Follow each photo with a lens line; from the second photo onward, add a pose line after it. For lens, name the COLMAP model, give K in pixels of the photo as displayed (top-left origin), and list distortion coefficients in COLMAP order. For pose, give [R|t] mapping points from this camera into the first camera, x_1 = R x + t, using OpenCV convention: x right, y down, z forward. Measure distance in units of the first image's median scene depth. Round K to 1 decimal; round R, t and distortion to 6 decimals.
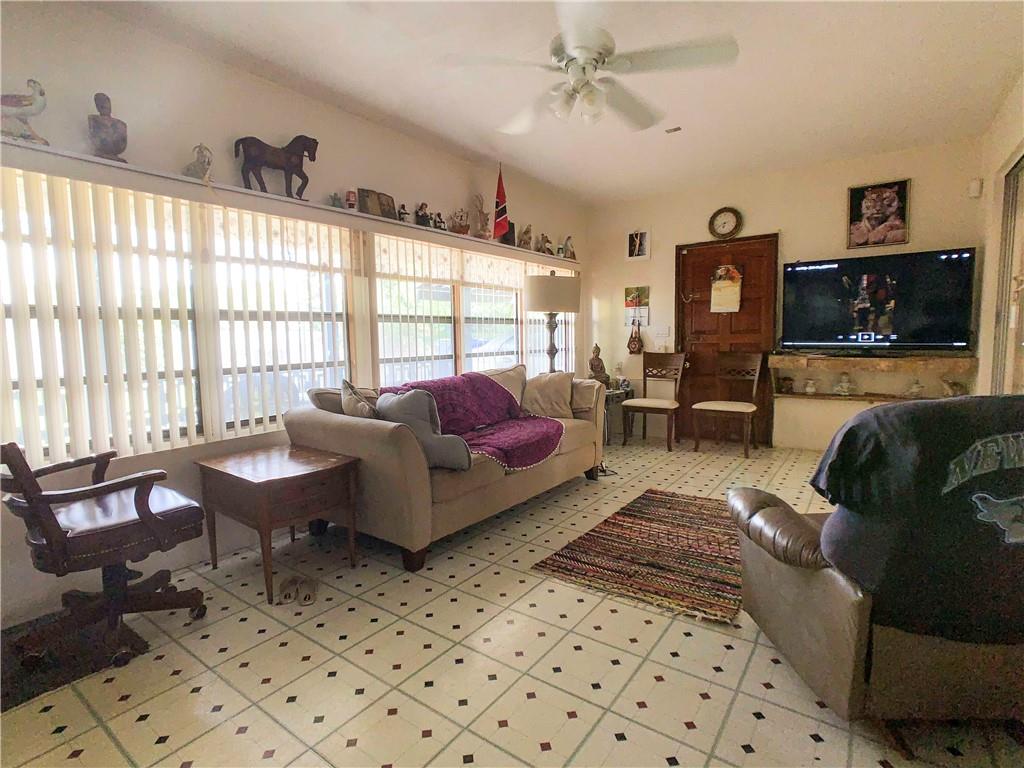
lens RADIAL K [[509.7, 0, 534.8], [0, 509.7, 378.9], [0, 0, 1]] dist [-0.016625, 0.008565]
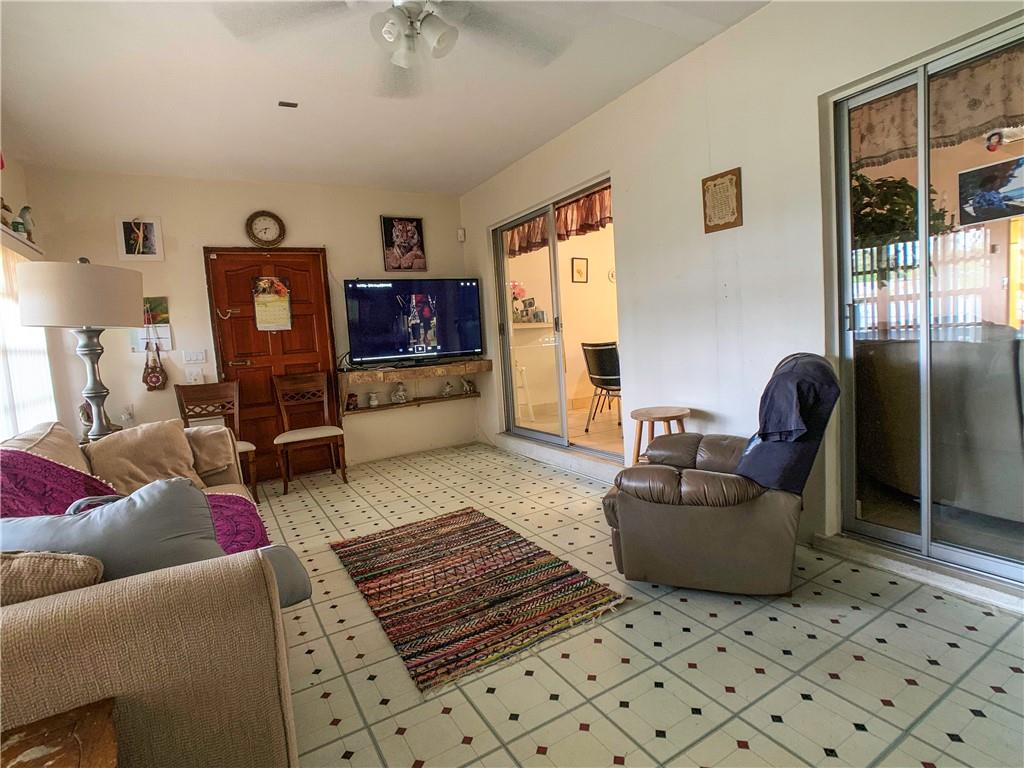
lens RADIAL K [[509.7, 0, 511.0], [0, 509.7, 380.6], [0, 0, 1]] dist [-0.016625, 0.008565]
pose [[0.424398, -0.093000, 0.900687, -0.304276], [0.140016, 0.989487, 0.036195, -0.024375], [-0.894585, 0.110749, 0.432958, 0.325175]]
